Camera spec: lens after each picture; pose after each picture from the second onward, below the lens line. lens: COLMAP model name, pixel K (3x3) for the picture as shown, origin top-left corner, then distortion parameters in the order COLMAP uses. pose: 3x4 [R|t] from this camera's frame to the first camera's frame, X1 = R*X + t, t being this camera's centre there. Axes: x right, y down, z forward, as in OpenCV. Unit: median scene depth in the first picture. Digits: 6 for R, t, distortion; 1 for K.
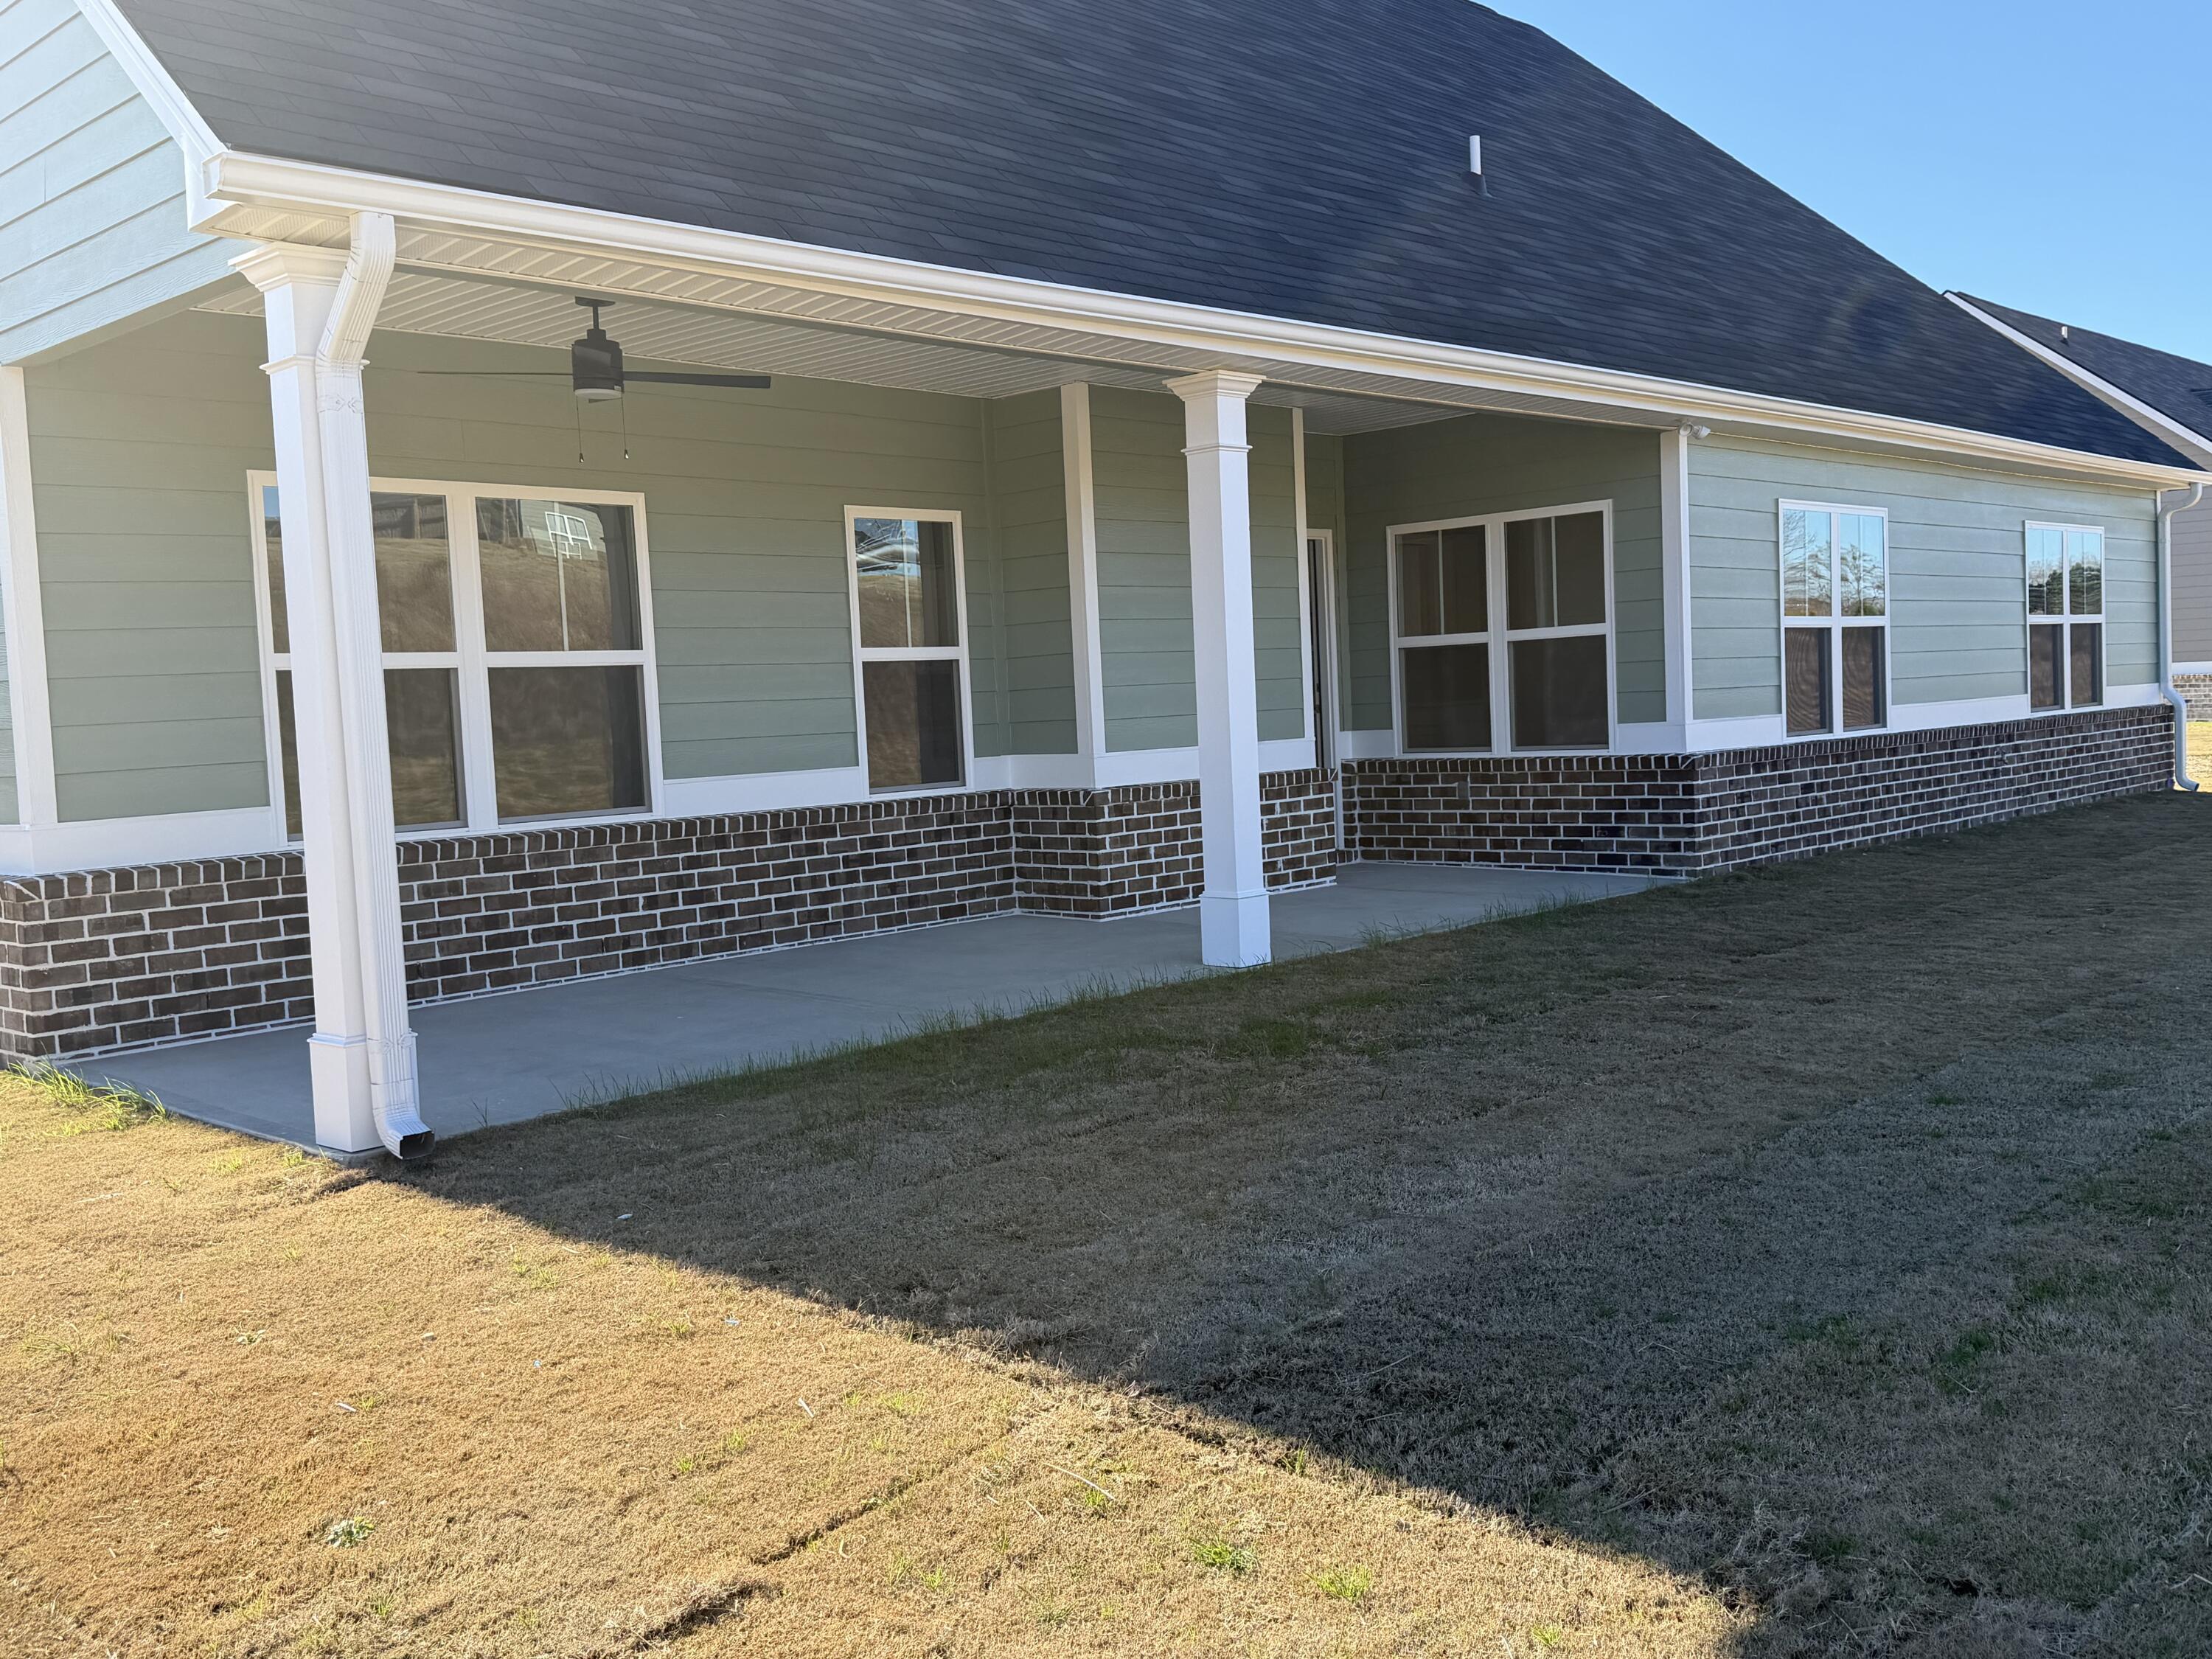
lens RADIAL K [[1994.4, 0, 1140.6], [0, 1994.4, 839.6], [0, 0, 1]] dist [0.149319, -0.288657]
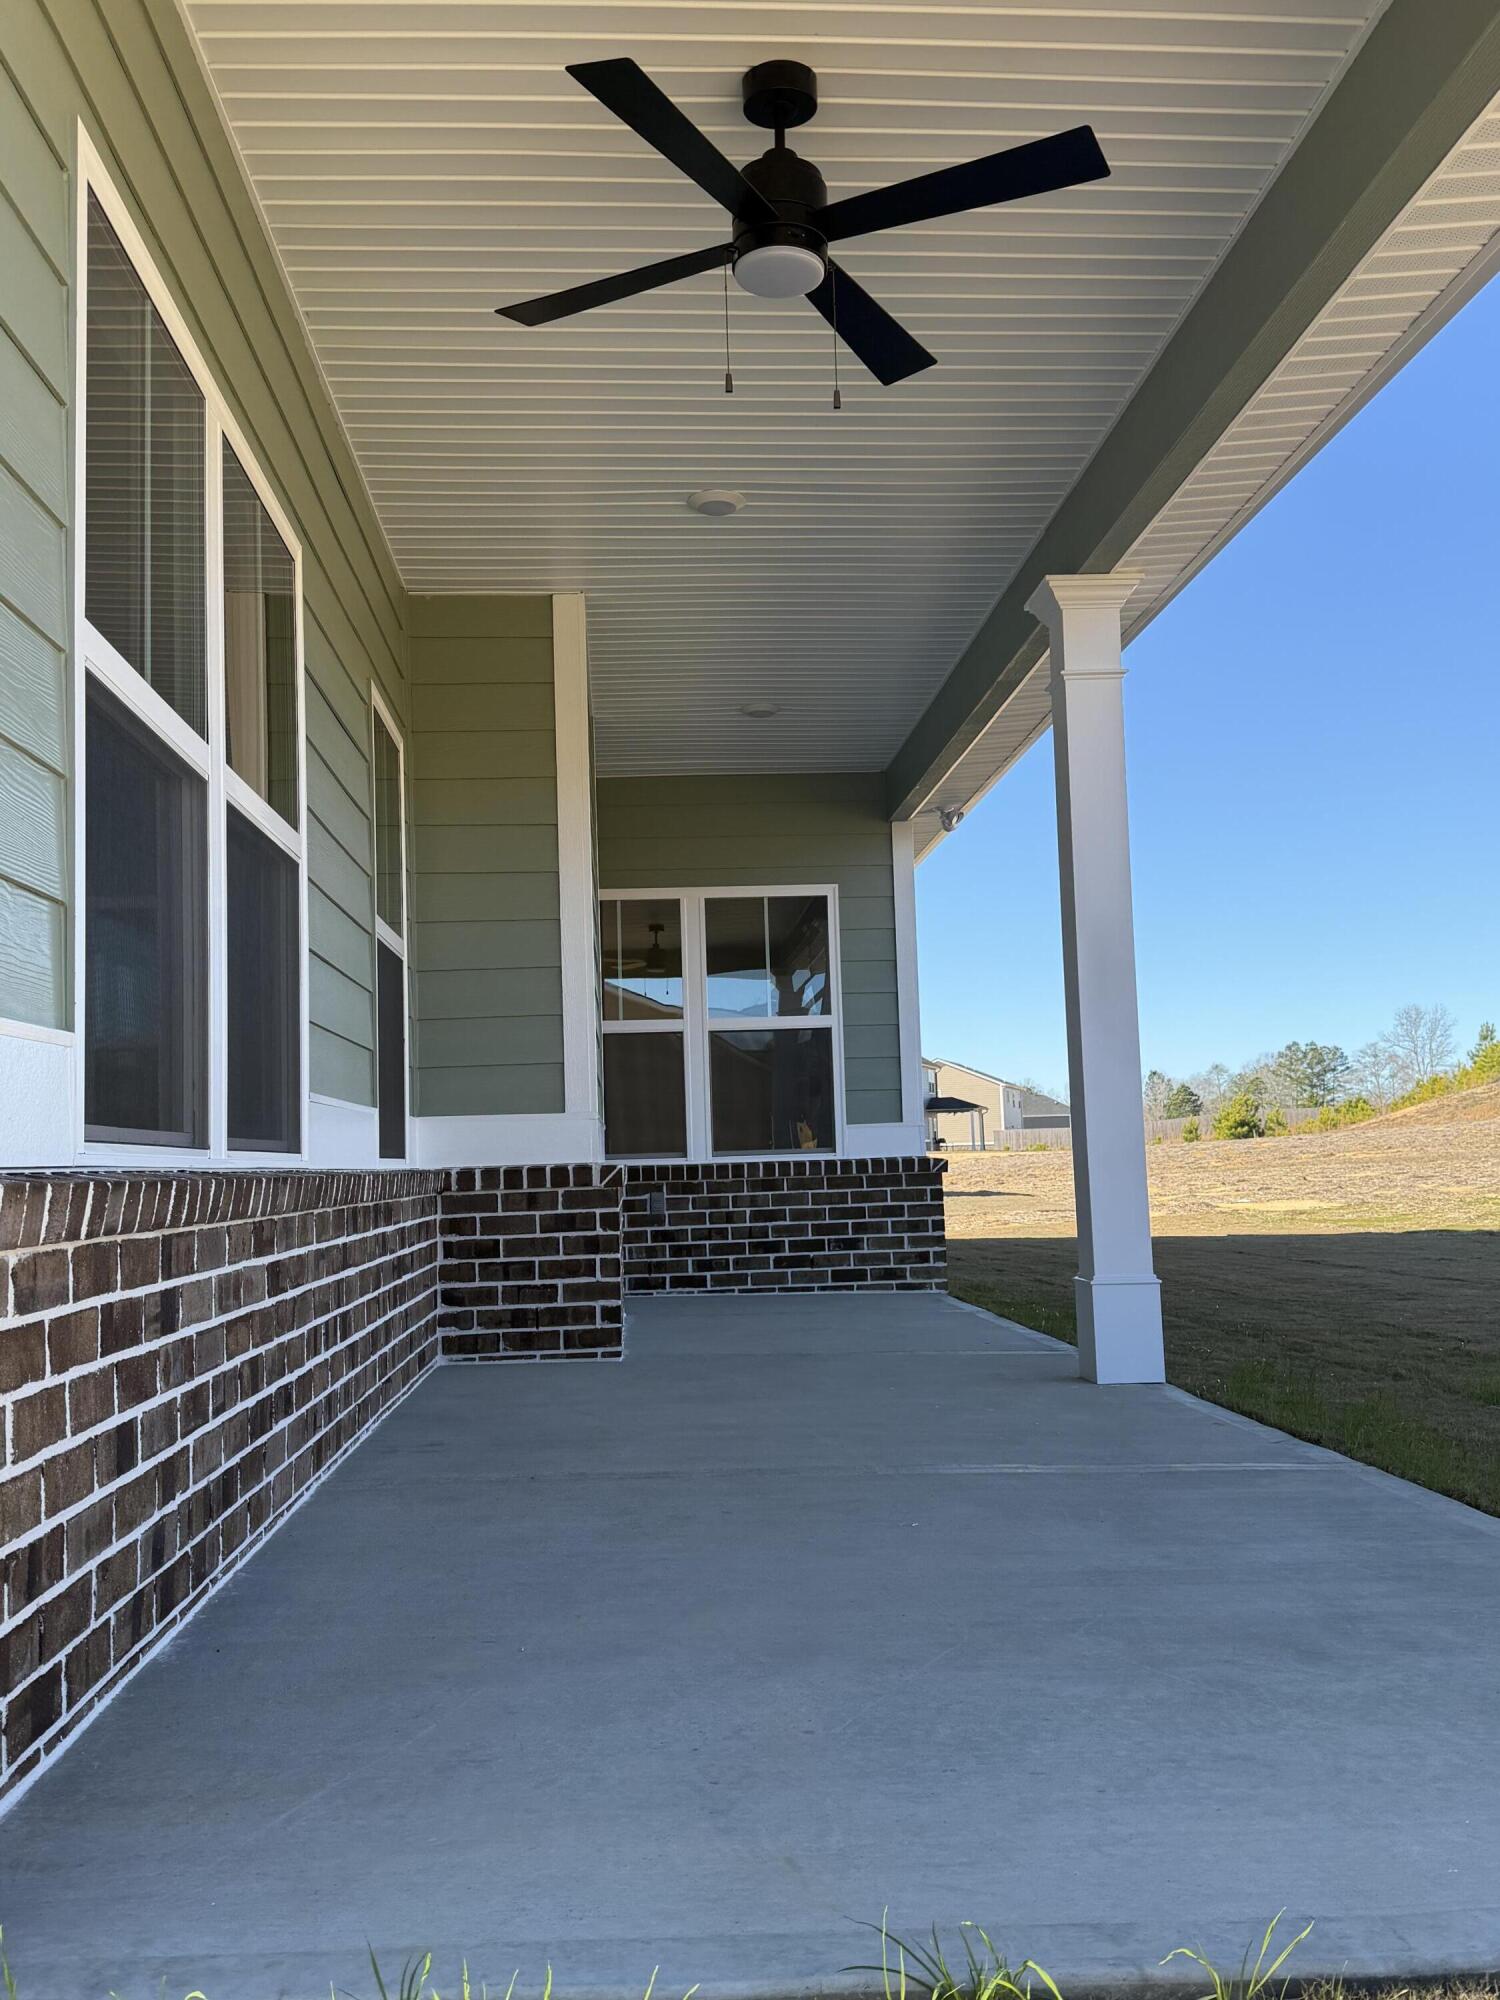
lens RADIAL K [[1803.2, 0, 748.8], [0, 1803.2, 994.9], [0, 0, 1]] dist [0.149319, -0.288657]
pose [[0.677393, 0.093860, 0.729609, -0.505870], [0.051572, 0.983327, -0.174381, 0.032195], [-0.733812, 0.155751, 0.661258, 0.611726]]
